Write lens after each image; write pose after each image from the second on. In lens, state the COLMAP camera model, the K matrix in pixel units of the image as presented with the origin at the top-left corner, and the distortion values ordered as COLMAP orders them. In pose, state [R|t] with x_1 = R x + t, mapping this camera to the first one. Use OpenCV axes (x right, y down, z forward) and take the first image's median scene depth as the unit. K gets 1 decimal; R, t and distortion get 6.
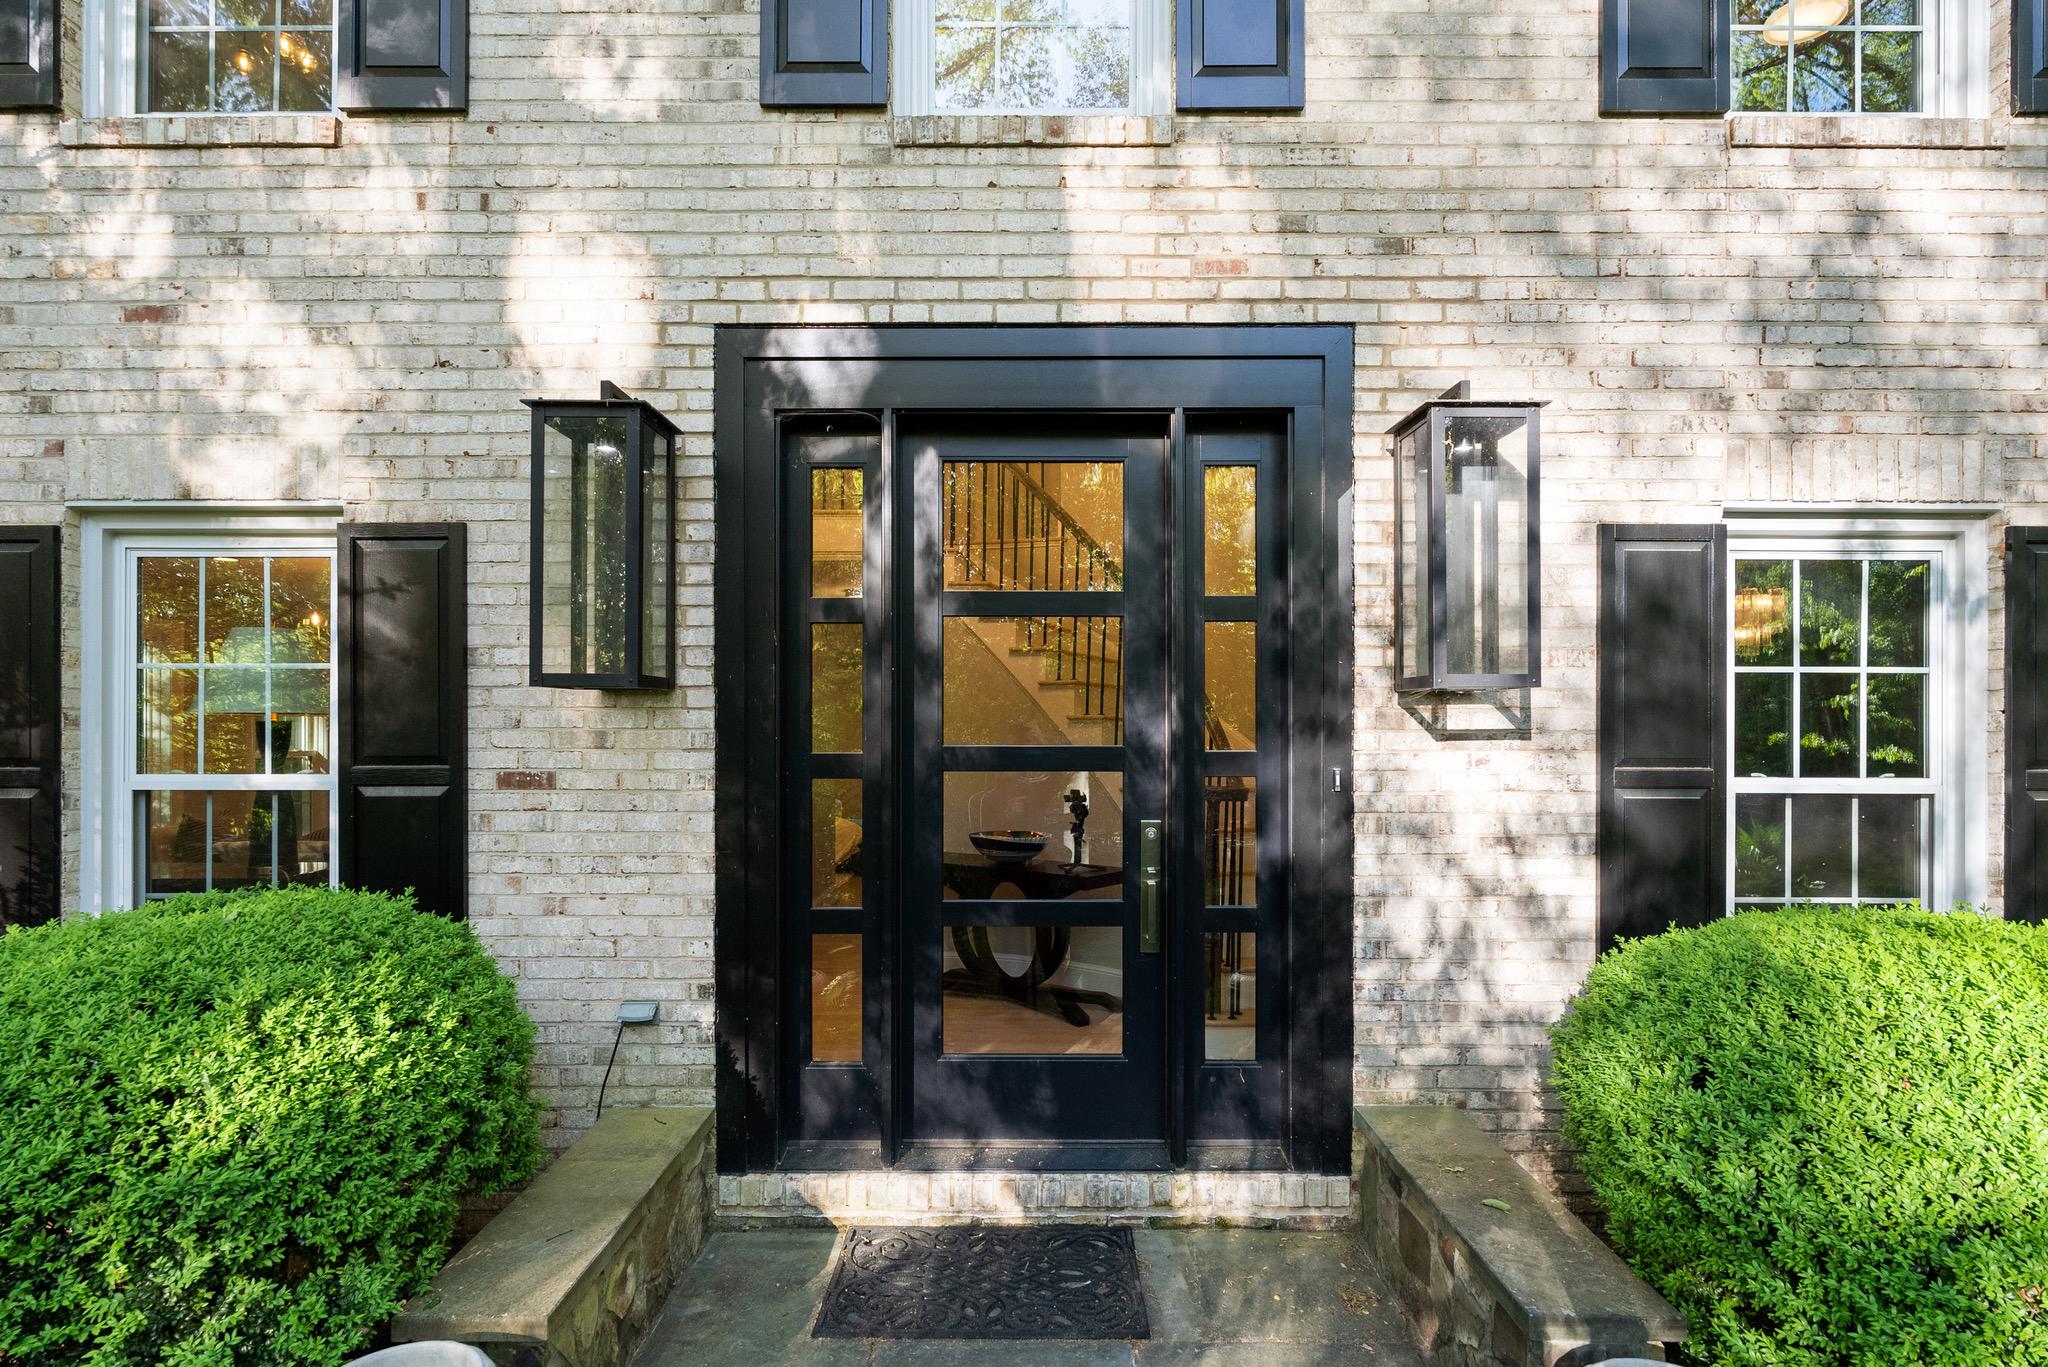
lens RADIAL K [[1141.1, 0, 1023.5], [0, 1141.1, 688.0], [0, 0, 1]] dist [-0.014625, 0.000964]
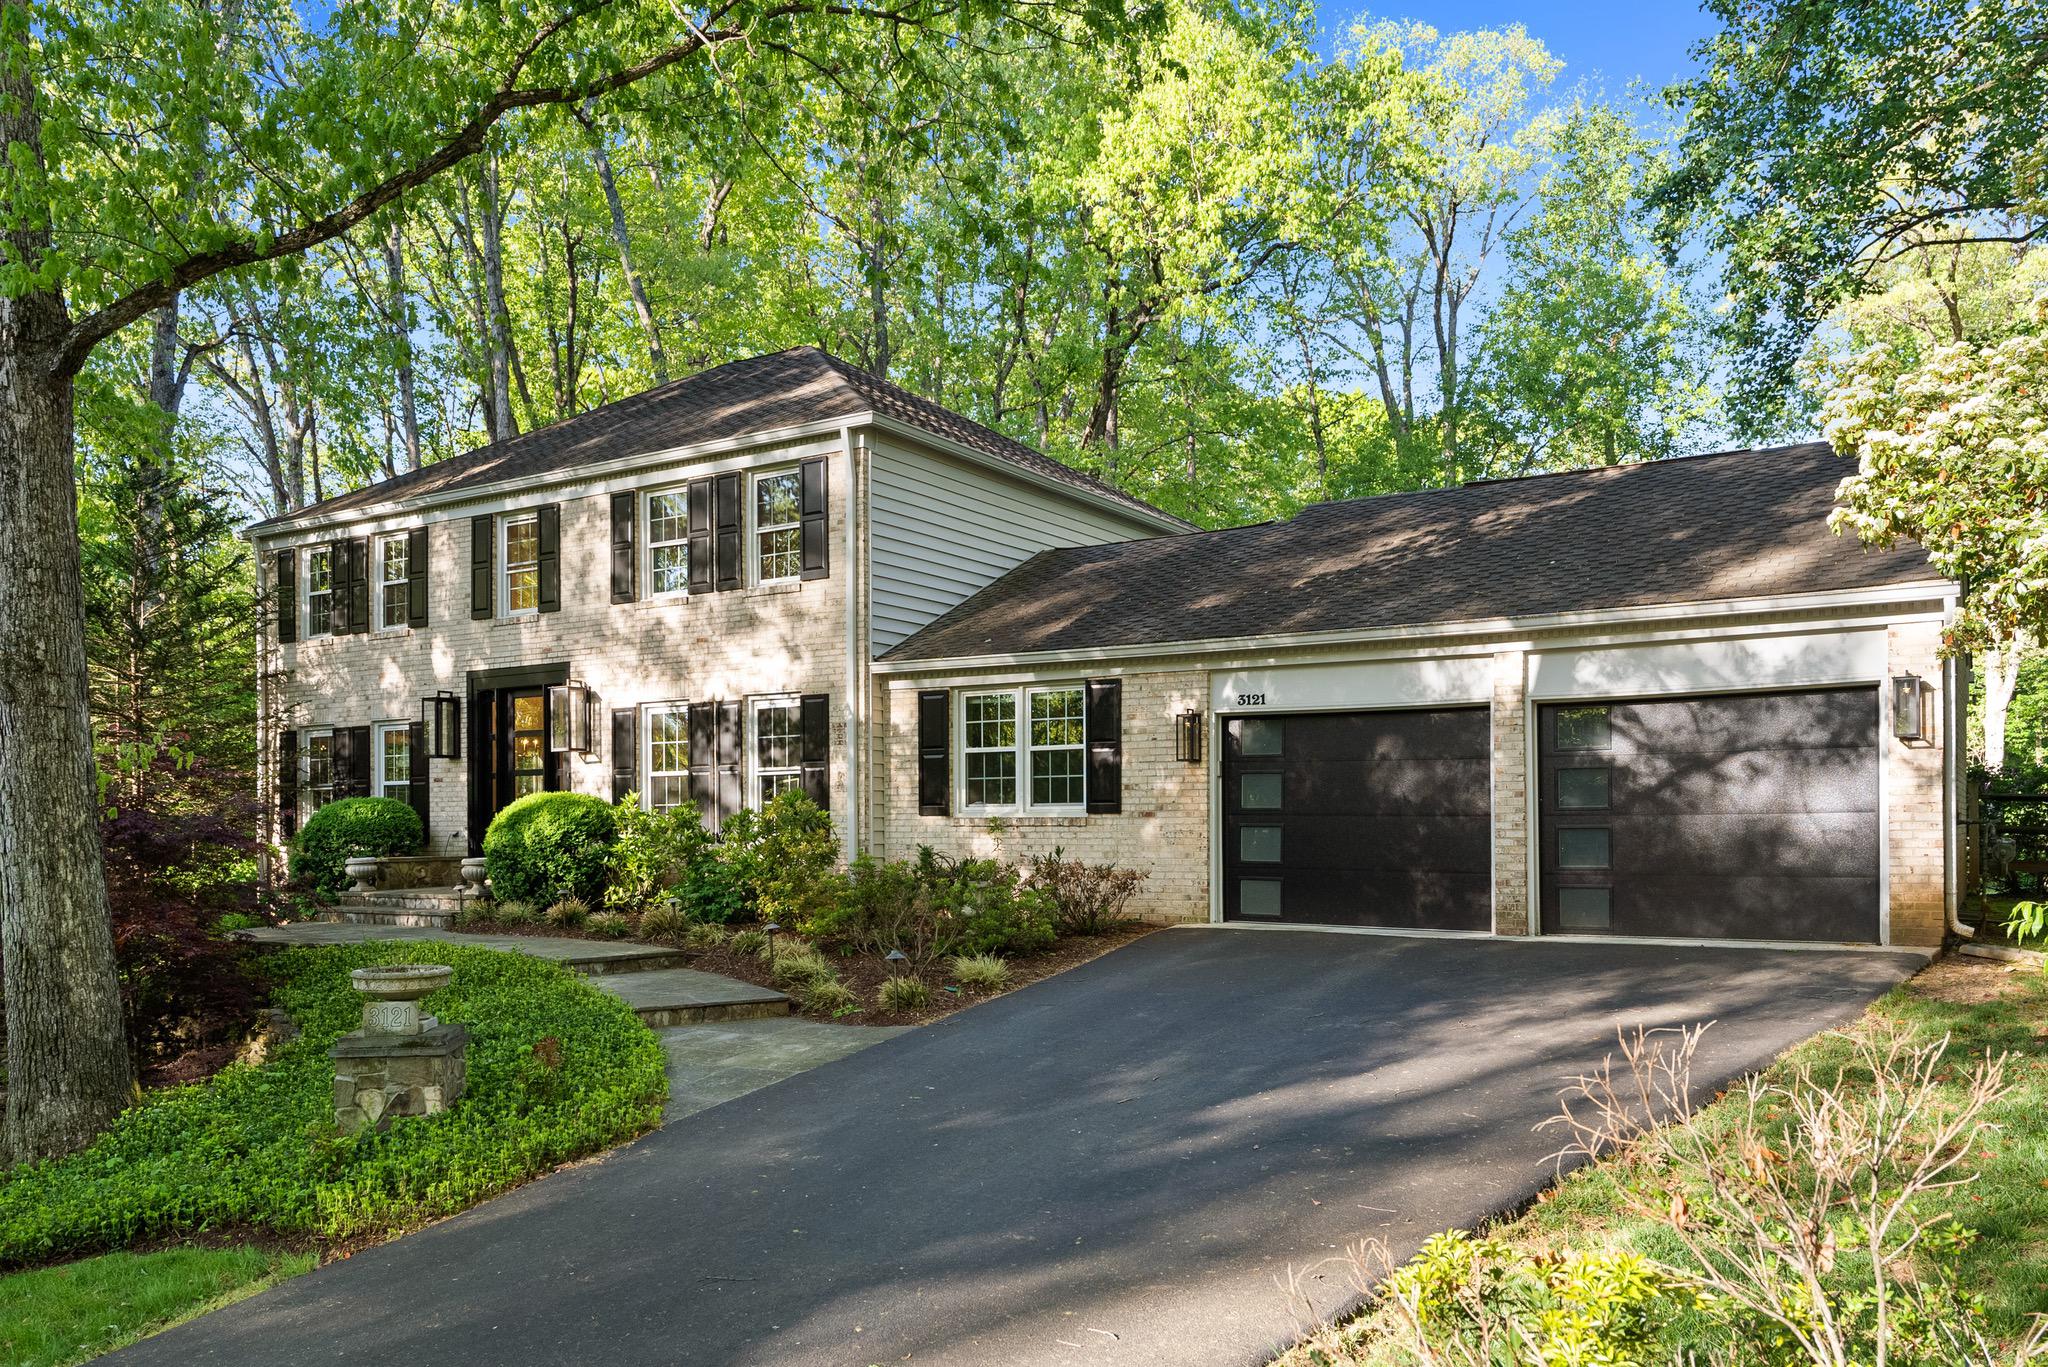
lens RADIAL K [[1579.1, 0, 1013.1], [0, 1579.1, 825.1], [0, 0, 1]] dist [-0.001286, -0.007899]
pose [[0.840869, -0.010043, -0.541146, 4.633791], [0.009426, 0.999948, -0.003911, 0.297139], [0.541157, -0.001812, 0.840920, -2.854344]]
